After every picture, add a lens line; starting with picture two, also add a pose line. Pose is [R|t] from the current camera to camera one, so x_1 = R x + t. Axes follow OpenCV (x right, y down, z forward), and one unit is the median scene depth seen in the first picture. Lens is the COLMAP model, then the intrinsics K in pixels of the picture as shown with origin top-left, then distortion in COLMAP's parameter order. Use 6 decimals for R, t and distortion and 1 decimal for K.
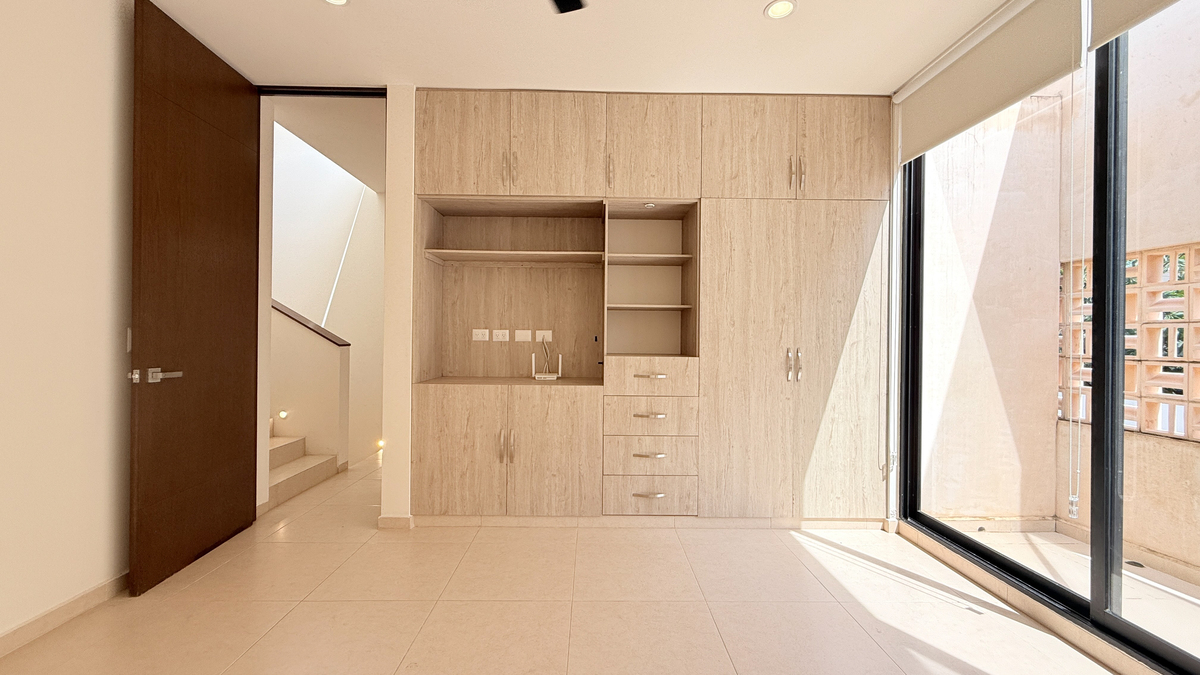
lens RADIAL K [[479.1, 0, 600.5], [0, 479.1, 335.9], [0, 0, 1]] dist [-0.003375, 0.000899]
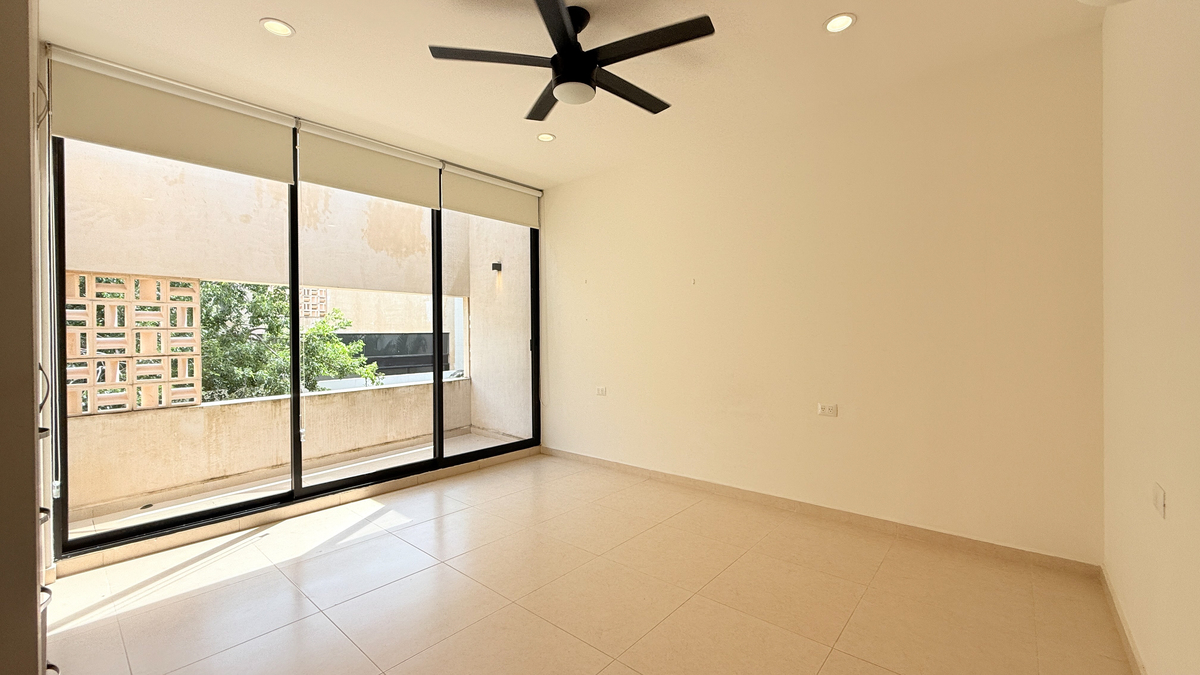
lens RADIAL K [[479.1, 0, 598.4], [0, 479.1, 335.6], [0, 0, 1]] dist [-0.003375, 0.000899]
pose [[-0.745843, -0.007921, 0.666075, -0.626911], [-0.001817, 0.999950, 0.009856, -0.020088], [-0.666120, 0.006141, -0.745820, 0.984424]]
